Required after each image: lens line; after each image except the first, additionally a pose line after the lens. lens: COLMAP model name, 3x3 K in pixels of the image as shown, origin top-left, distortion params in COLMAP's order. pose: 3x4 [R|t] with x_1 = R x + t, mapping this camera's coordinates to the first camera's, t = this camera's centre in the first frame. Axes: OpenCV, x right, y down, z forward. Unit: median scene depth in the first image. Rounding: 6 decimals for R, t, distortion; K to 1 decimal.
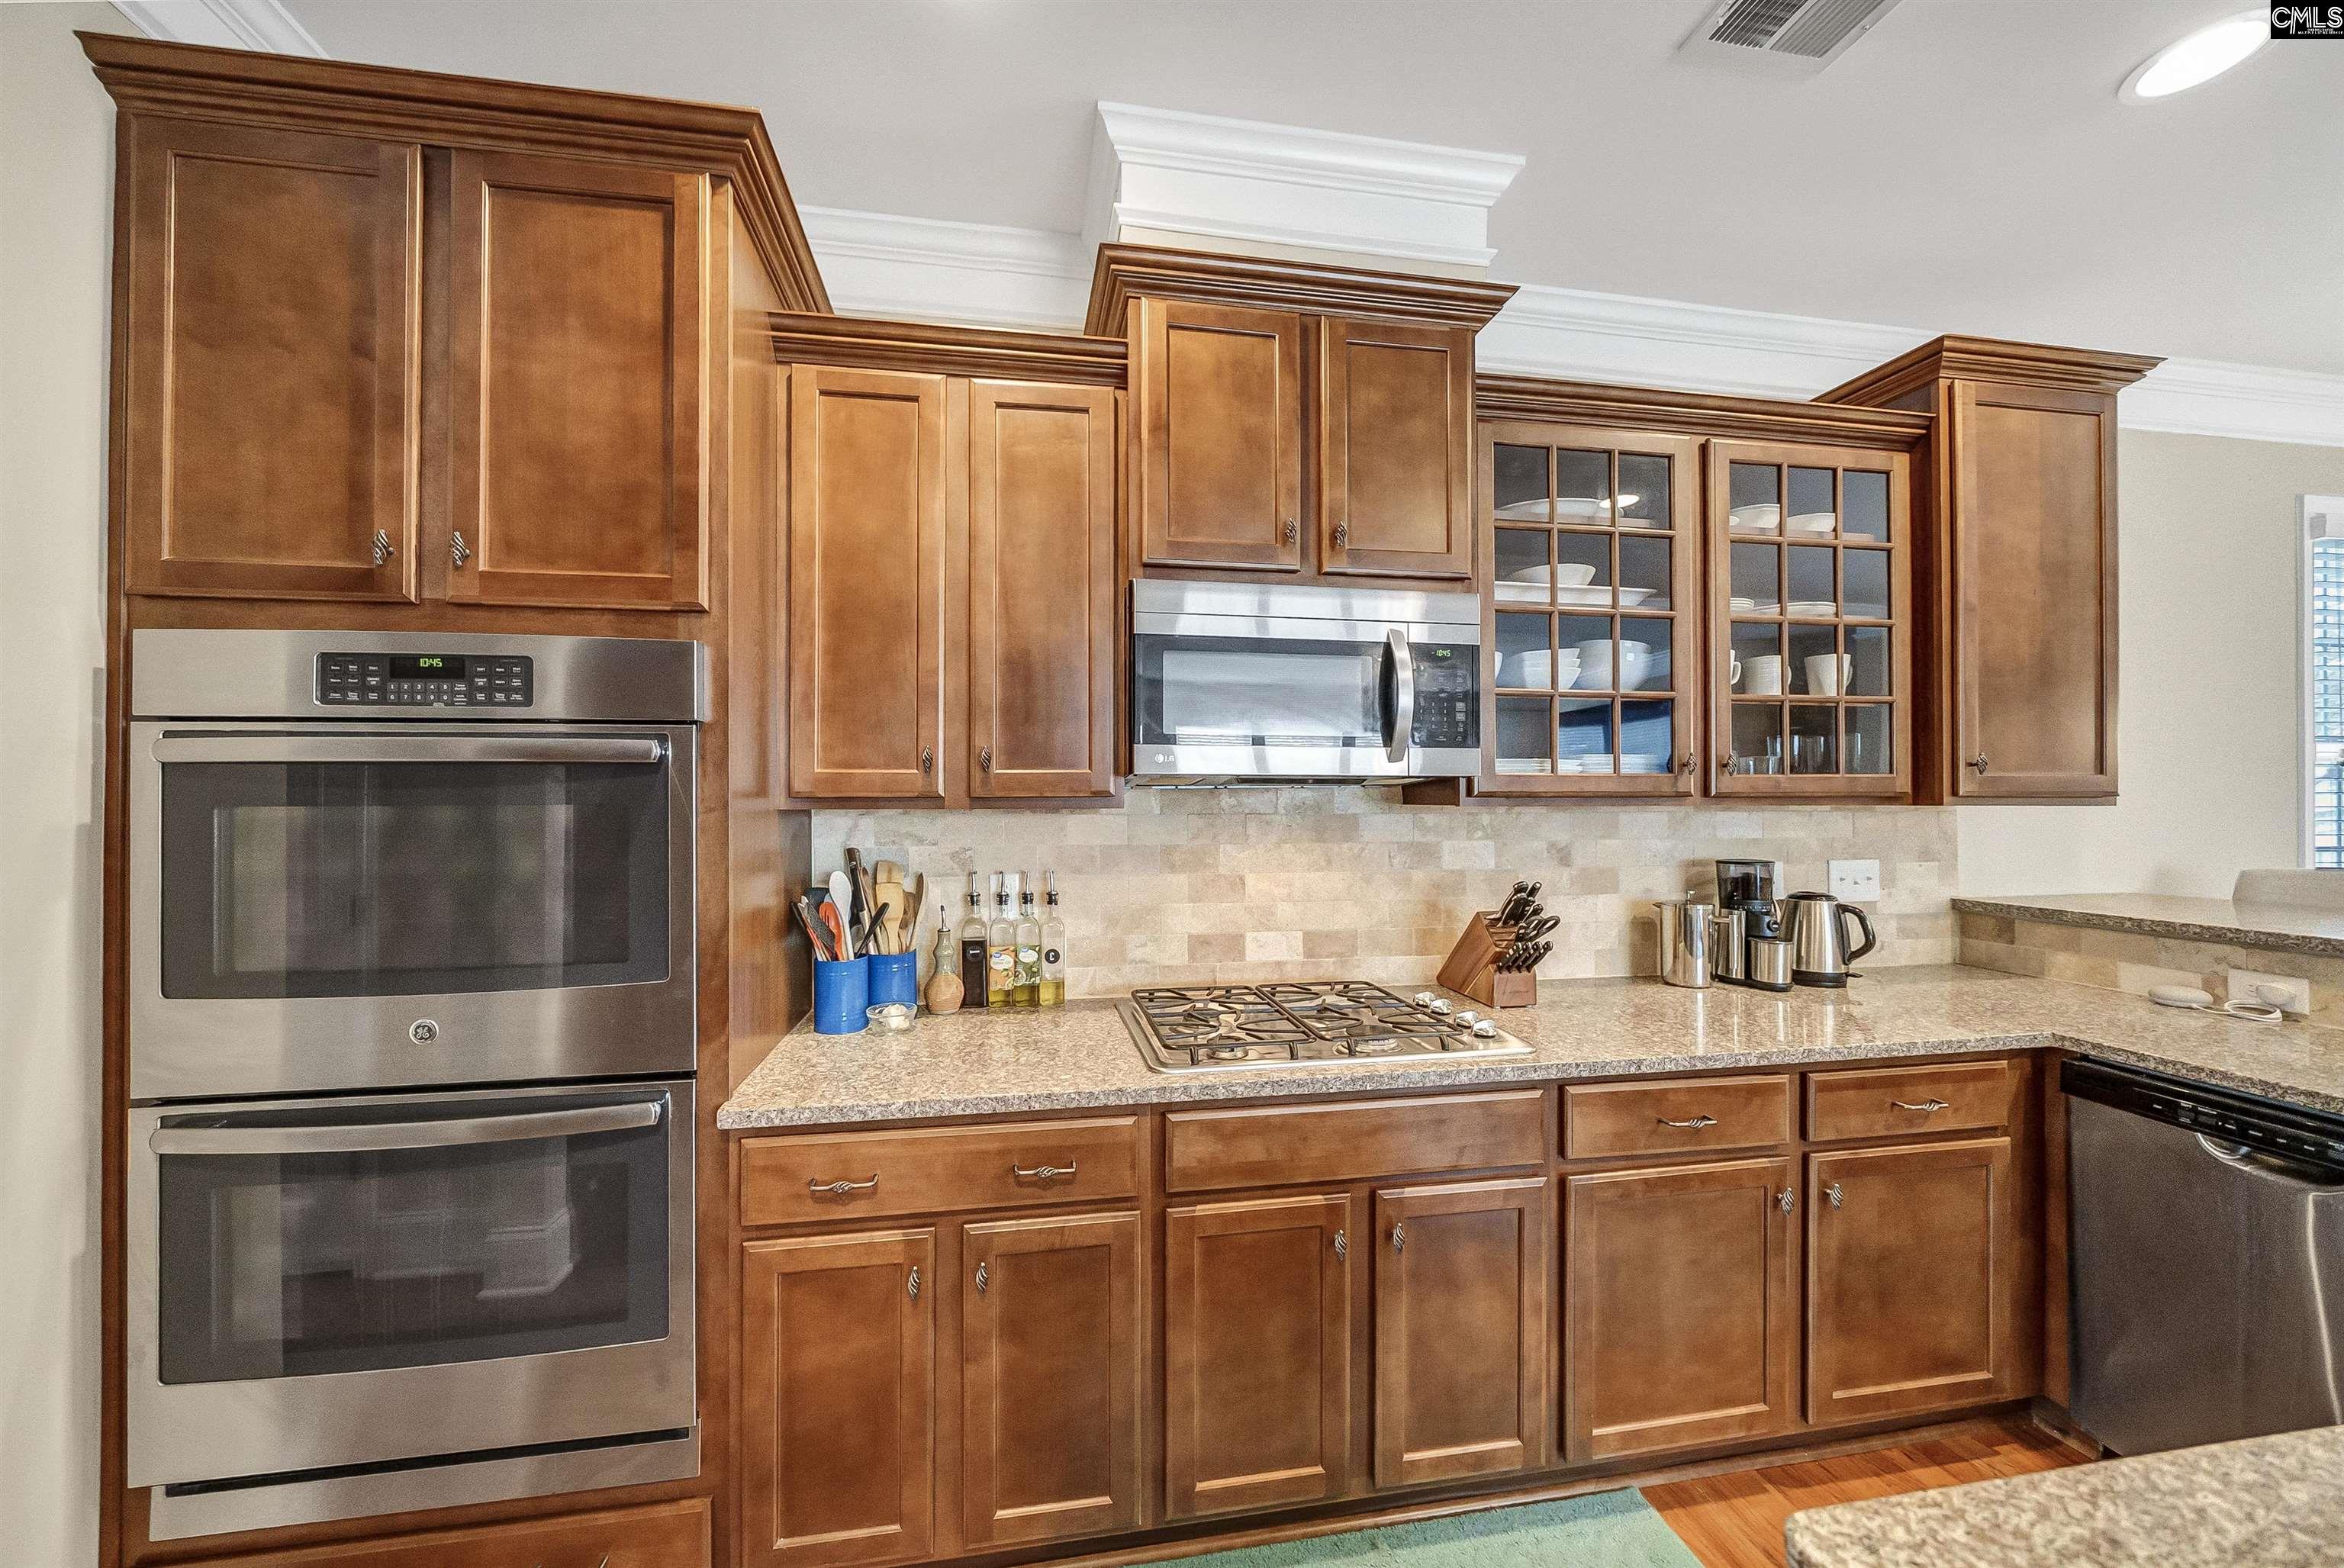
lens RADIAL K [[845.0, 0, 1146.7], [0, 845.0, 793.3], [0, 0, 1]] dist [-0.003849, -0.000075]
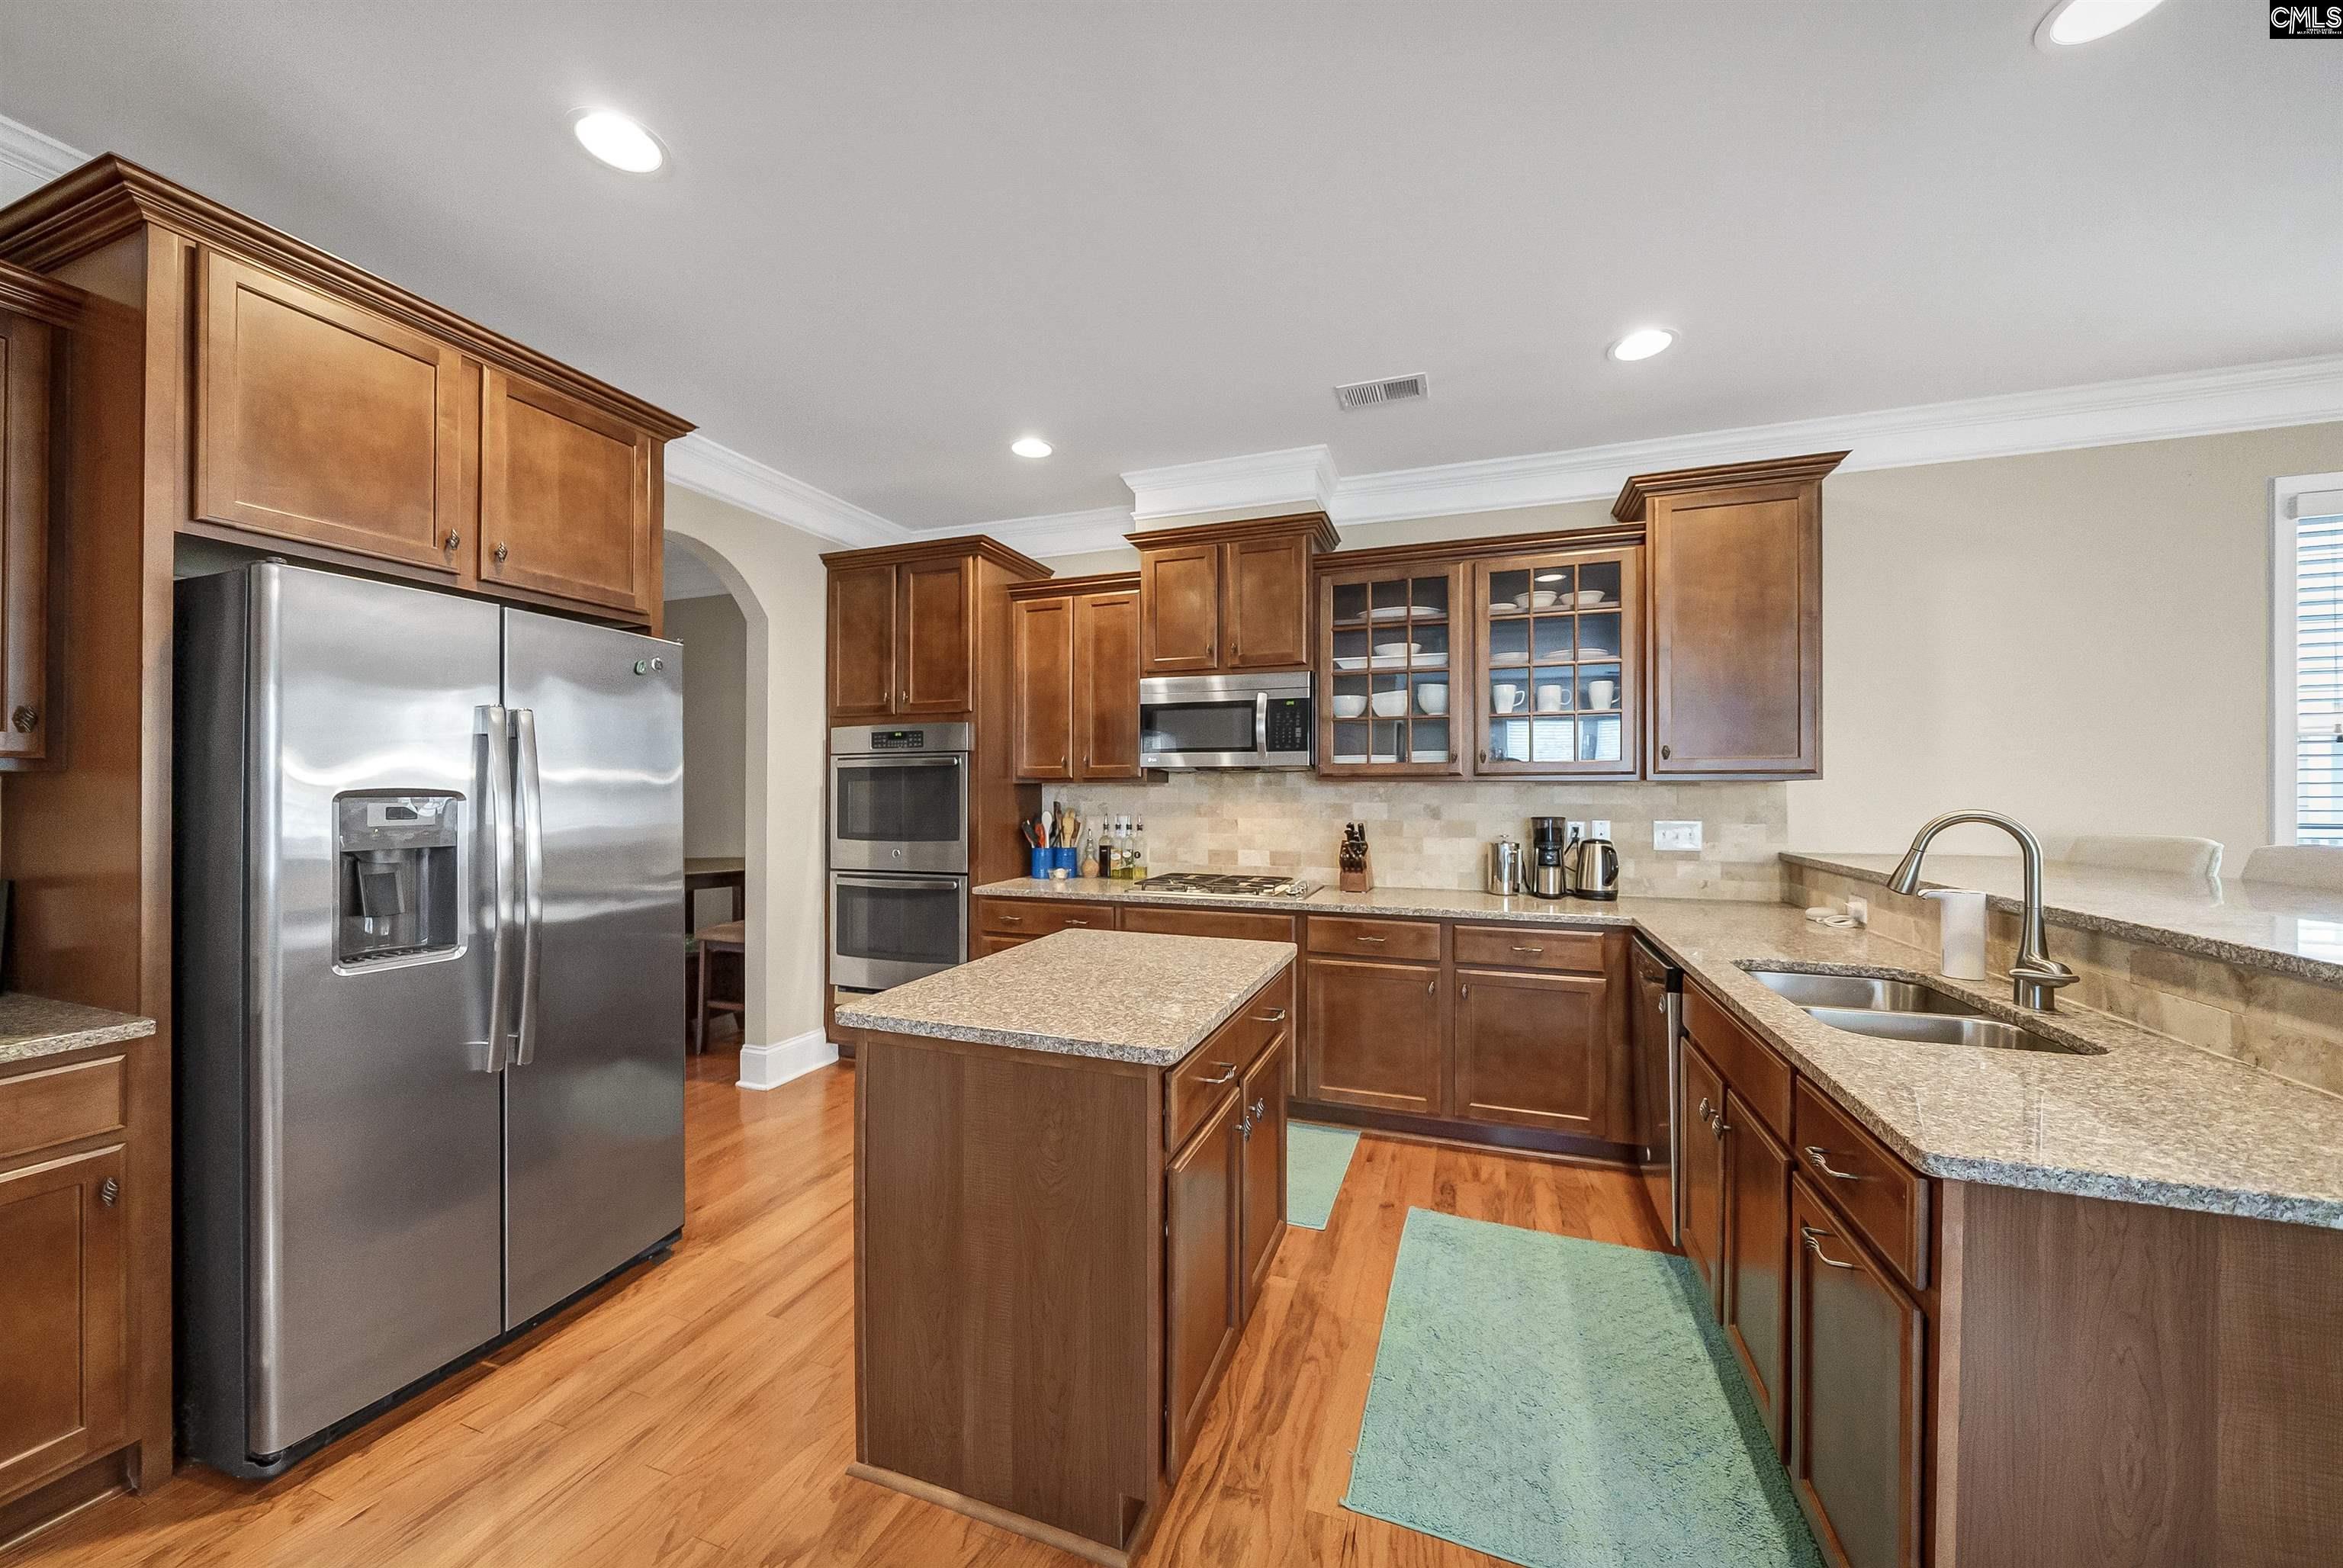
lens RADIAL K [[844.6, 0, 1178.7], [0, 844.6, 785.8], [0, 0, 1]] dist [-0.003849, -0.000075]
pose [[0.876877, -0.002710, -0.480708, 1.034731], [0.003119, 0.999995, 0.000052, 0.024218], [0.480705, -0.001545, 0.876881, -0.818779]]
